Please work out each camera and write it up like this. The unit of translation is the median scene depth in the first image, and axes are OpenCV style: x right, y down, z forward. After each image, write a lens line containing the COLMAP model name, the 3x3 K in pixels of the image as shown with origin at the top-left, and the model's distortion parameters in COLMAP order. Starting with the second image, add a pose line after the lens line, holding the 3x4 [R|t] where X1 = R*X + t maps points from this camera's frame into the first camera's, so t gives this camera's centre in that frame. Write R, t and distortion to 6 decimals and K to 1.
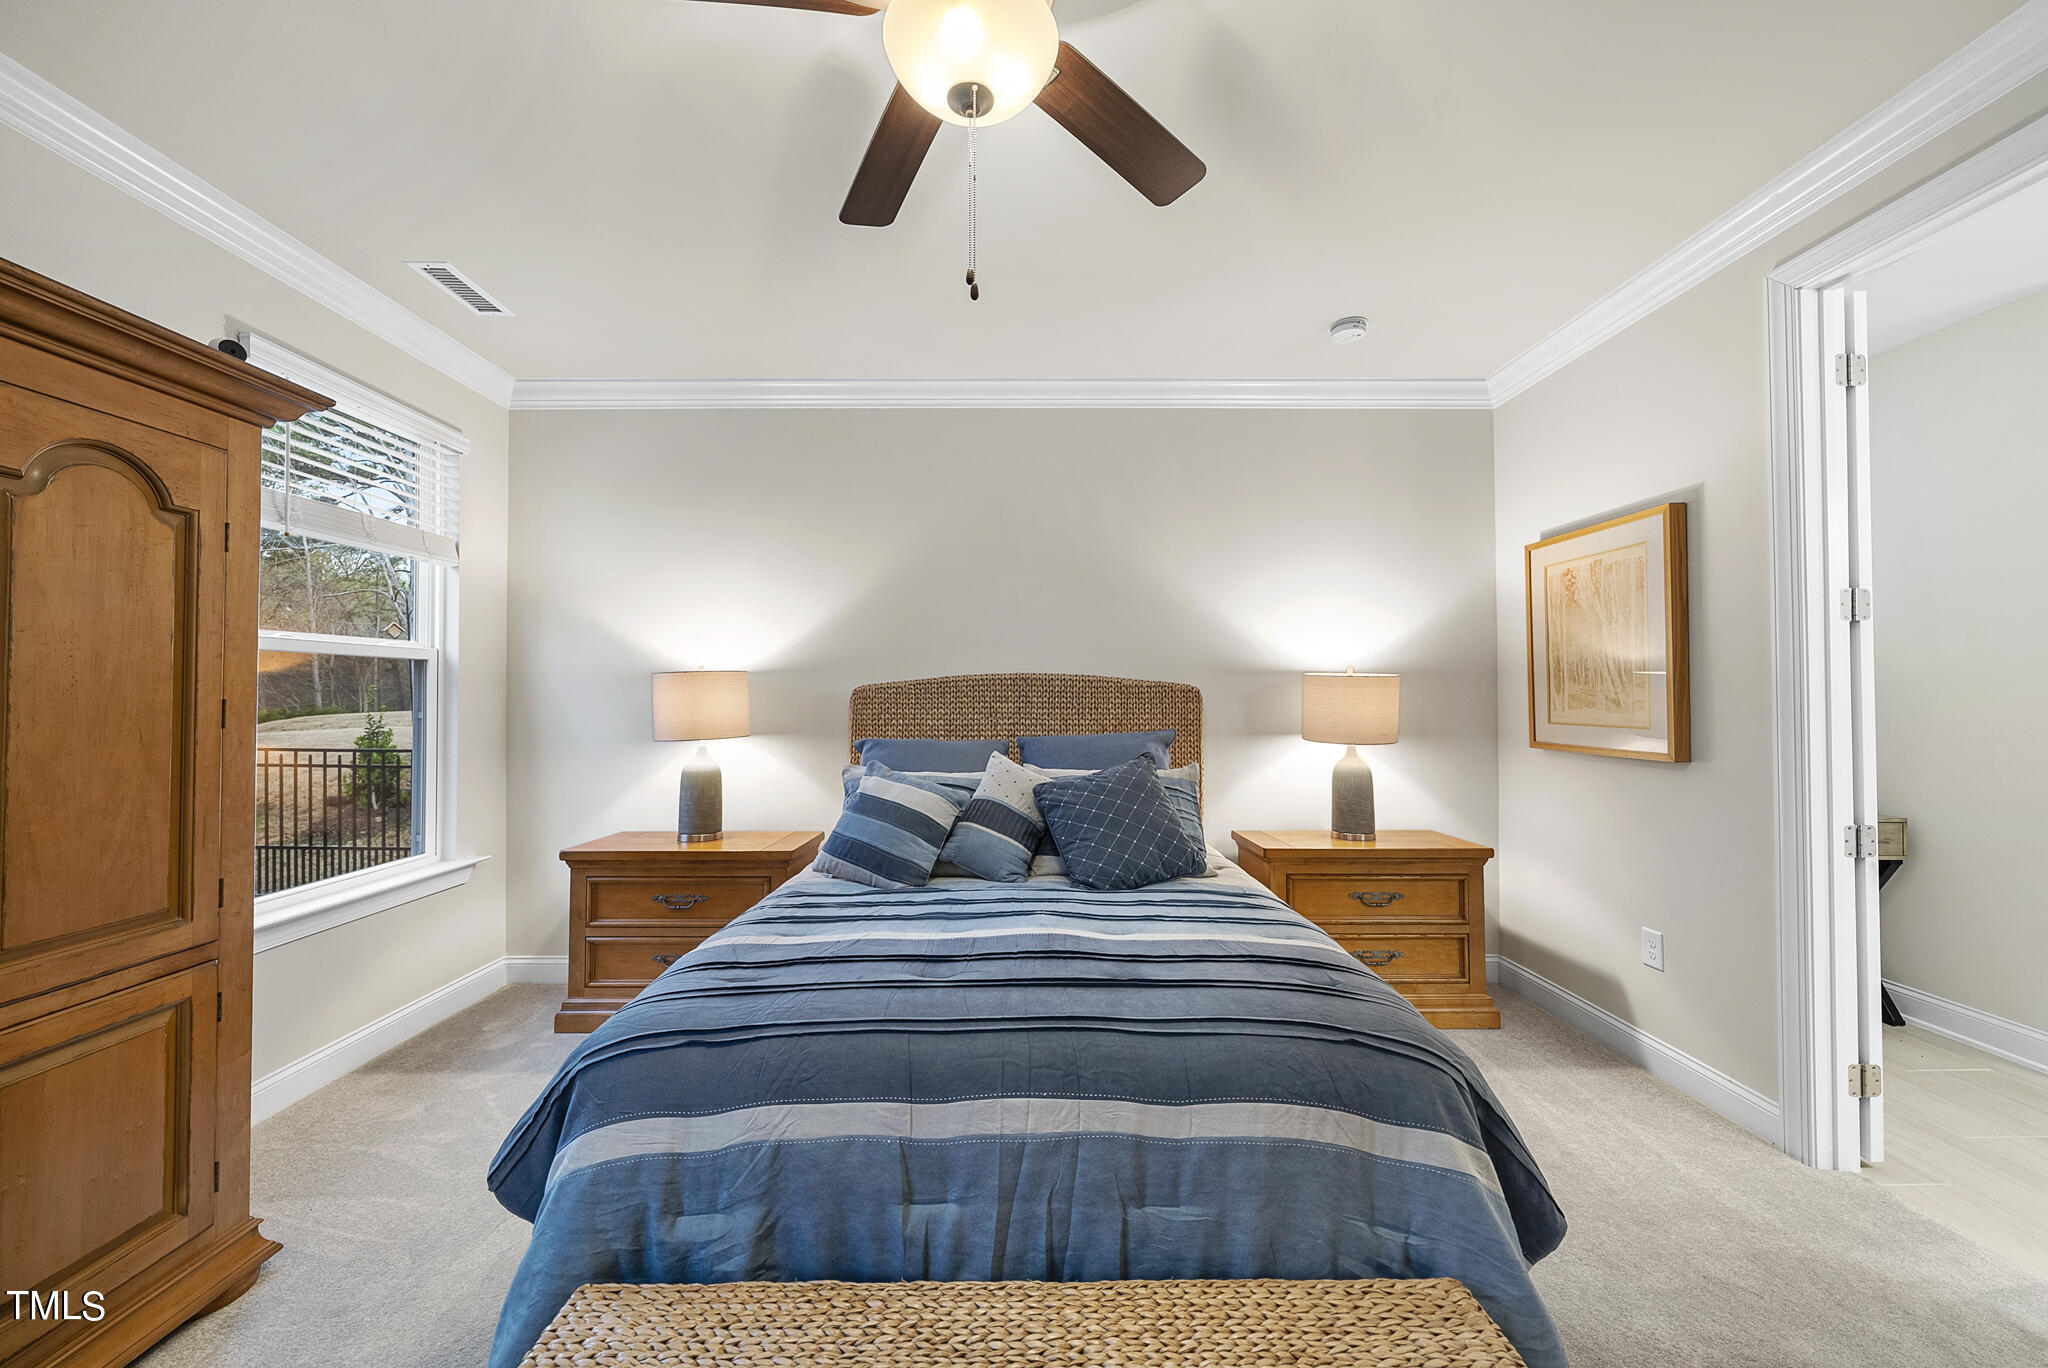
lens RADIAL K [[766.0, 0, 1029.6], [0, 766.0, 688.4], [0, 0, 1]] dist [-0.001705, 0.000506]
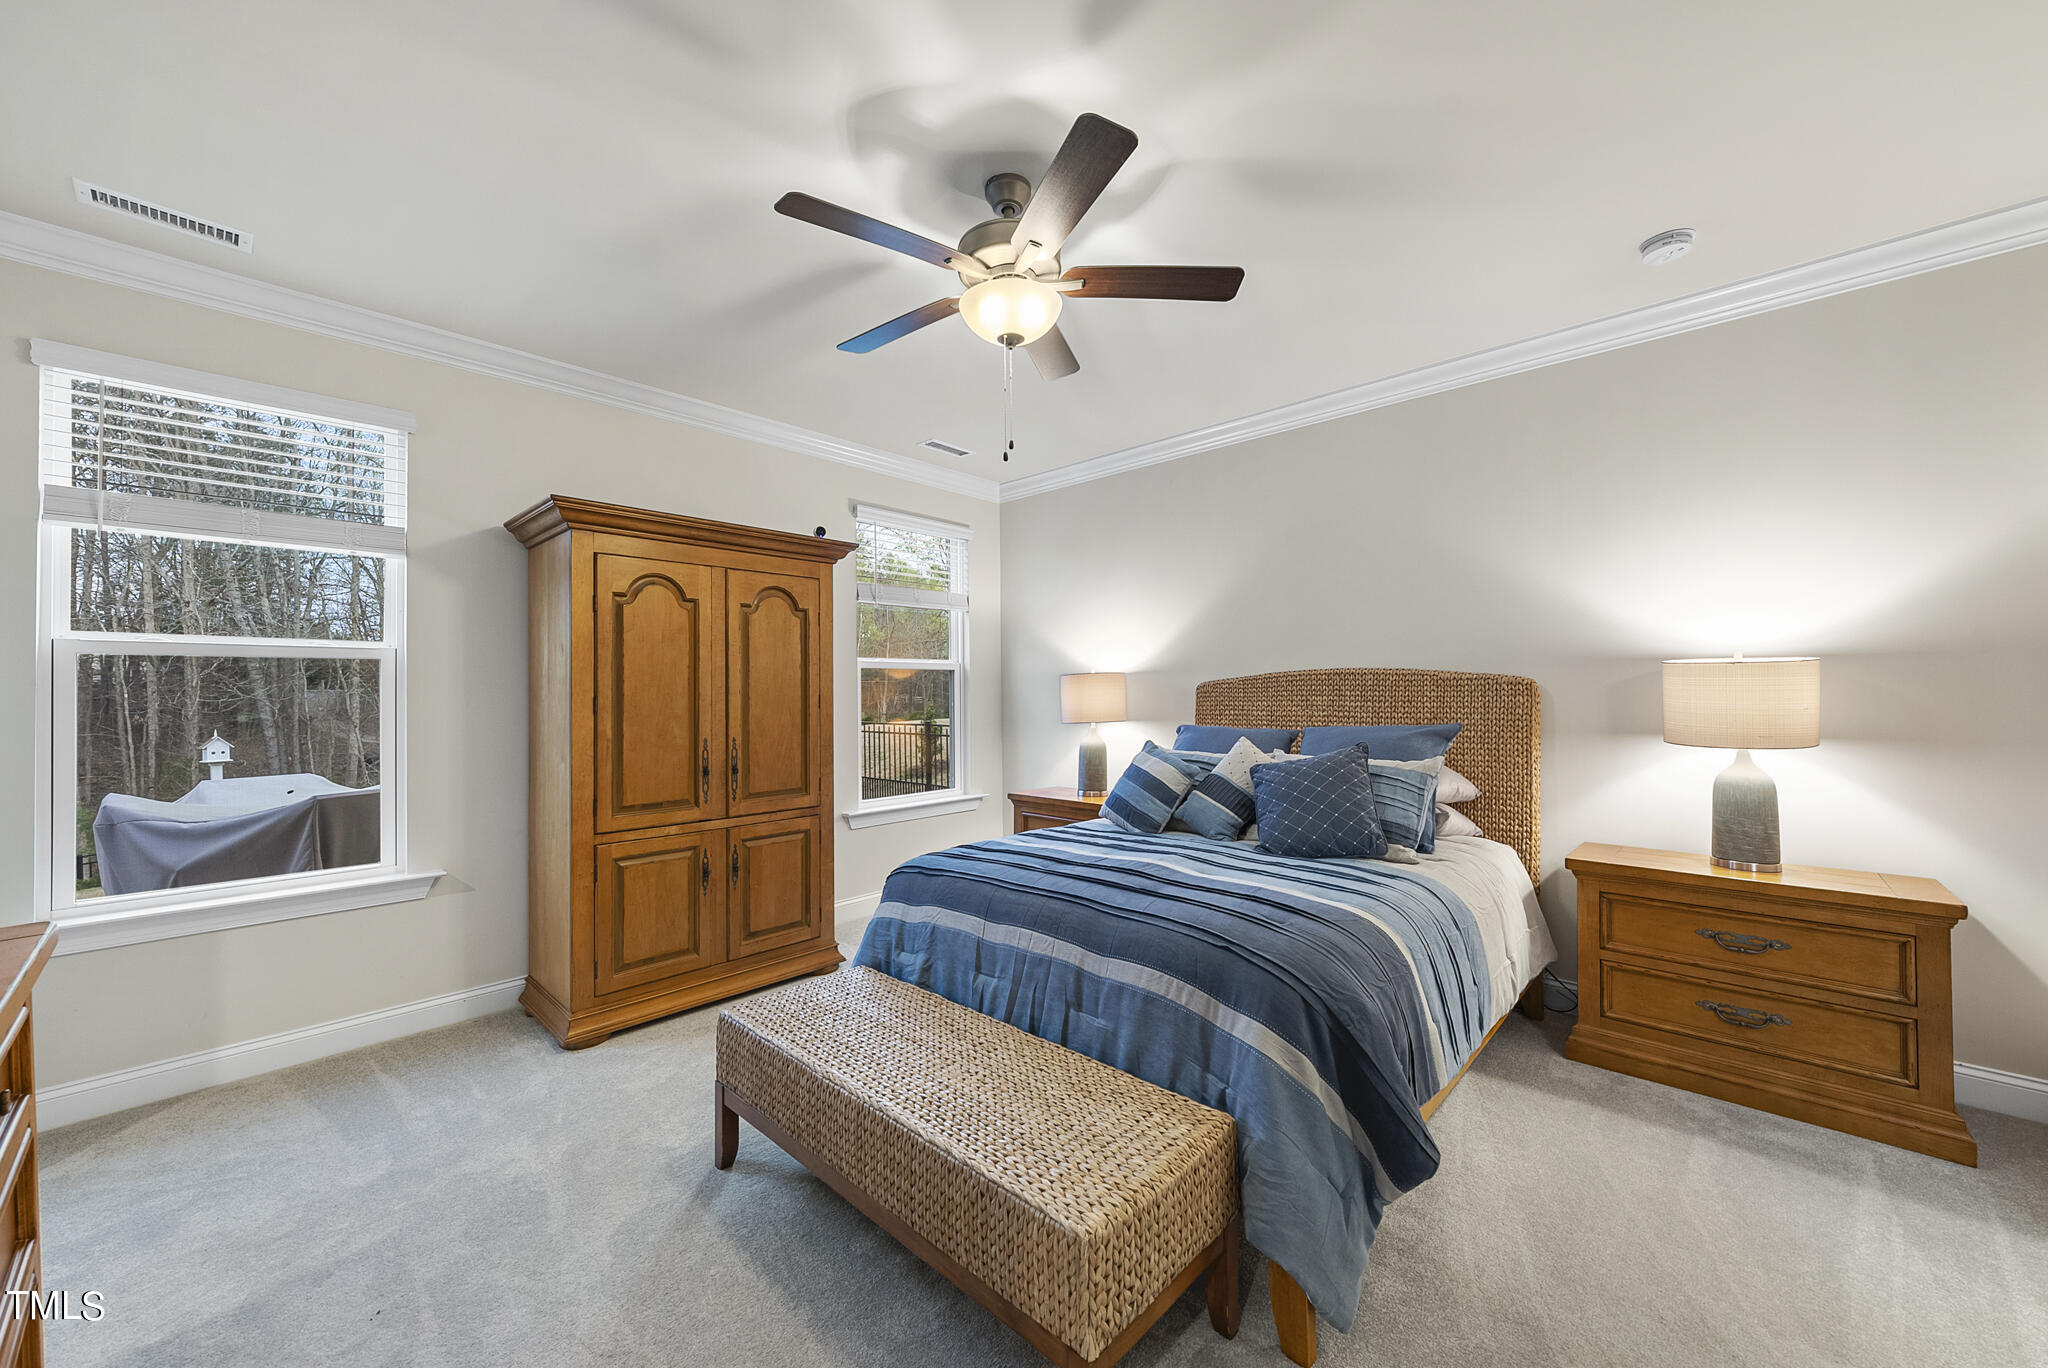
lens RADIAL K [[766.0, 0, 1010.3], [0, 766.0, 688.0], [0, 0, 1]] dist [-0.001705, 0.000506]
pose [[0.716678, -0.007756, -0.697361, 0.857182], [0.013805, 0.999900, 0.003067, -0.004002], [0.697268, -0.011825, 0.716713, -0.176939]]
